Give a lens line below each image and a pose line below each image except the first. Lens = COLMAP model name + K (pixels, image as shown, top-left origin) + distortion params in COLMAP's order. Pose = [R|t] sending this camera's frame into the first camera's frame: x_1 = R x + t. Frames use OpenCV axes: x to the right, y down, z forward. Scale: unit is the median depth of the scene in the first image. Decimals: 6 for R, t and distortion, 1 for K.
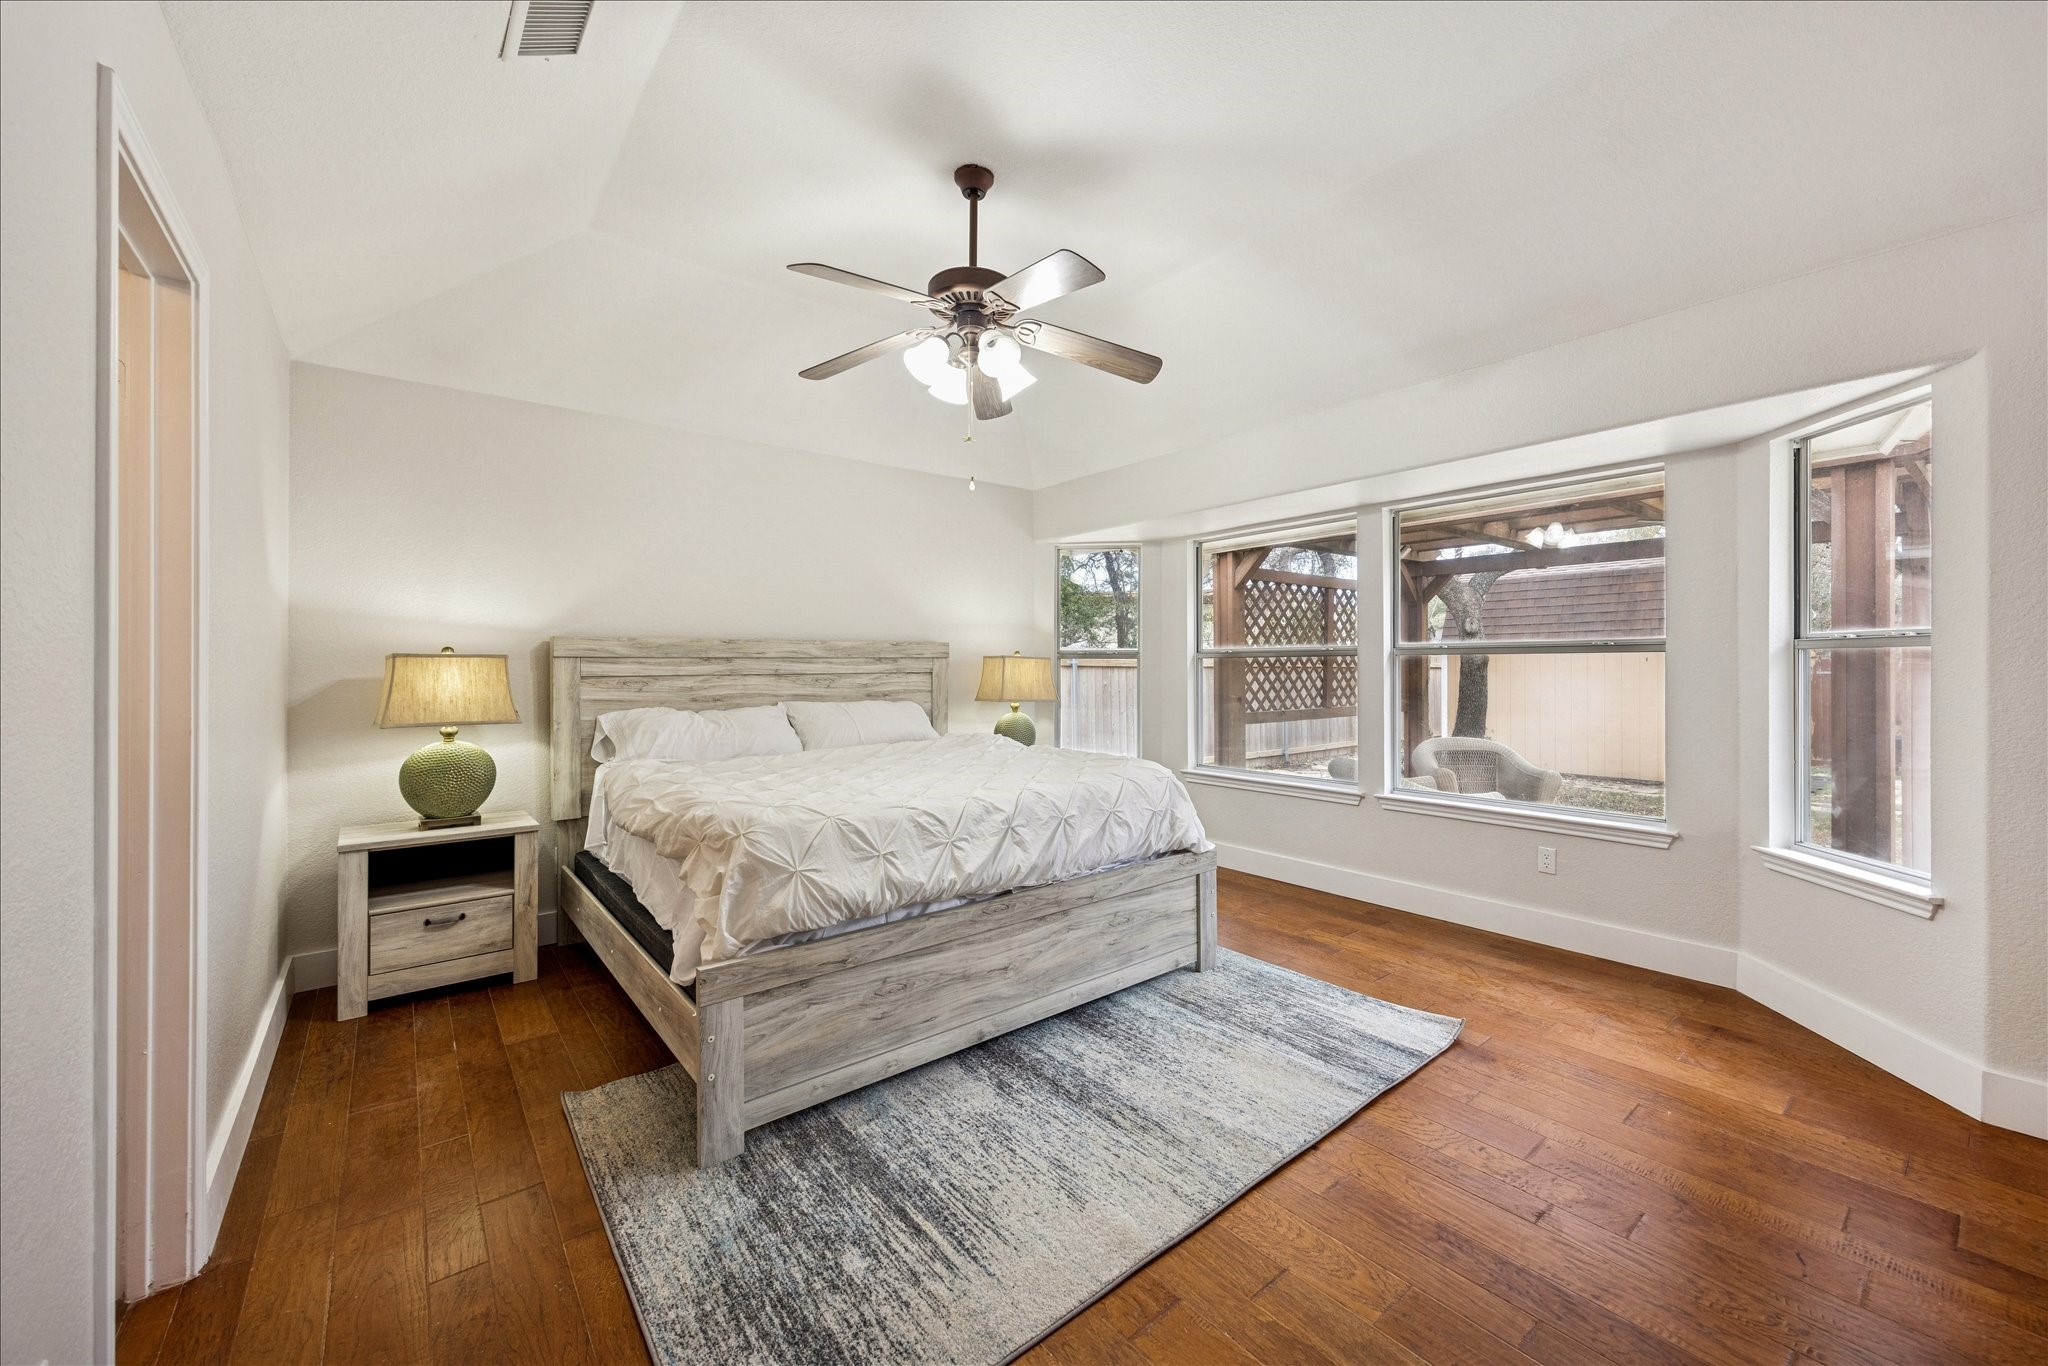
lens RADIAL K [[784.6, 0, 1037.5], [0, 784.6, 668.7], [0, 0, 1]] dist [-0.003685, 0.001304]
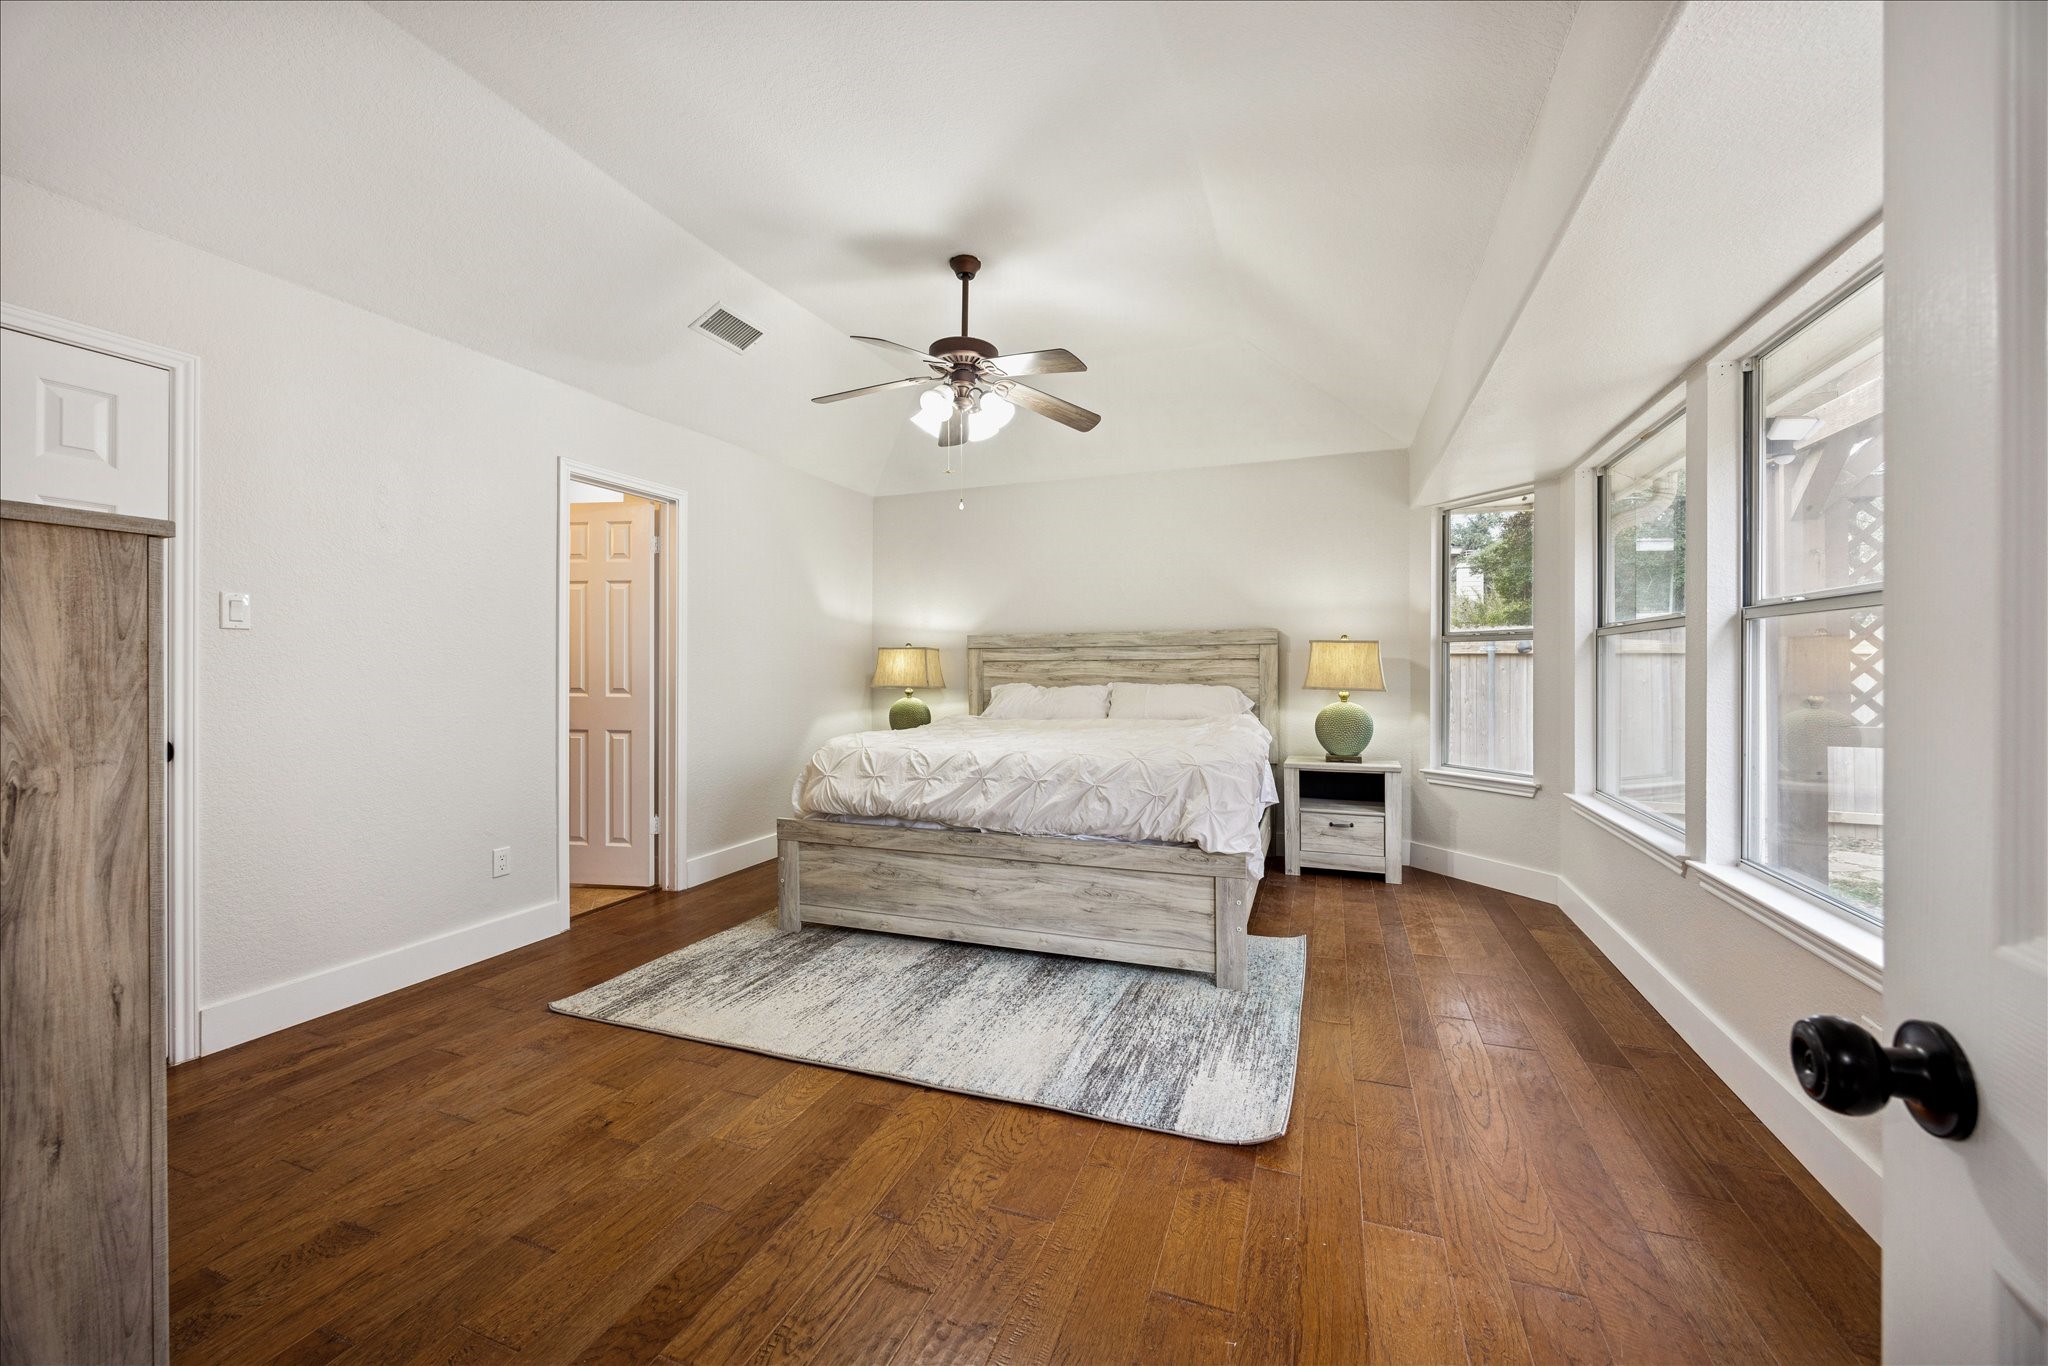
lens RADIAL K [[784.6, 0, 1077.5], [0, 784.6, 669.1], [0, 0, 1]] dist [-0.003685, 0.001304]
pose [[0.517759, 0.004164, -0.855516, 1.075142], [-0.001403, 0.999991, 0.004018, 0.025431], [0.855525, -0.000880, 0.517760, 0.485120]]
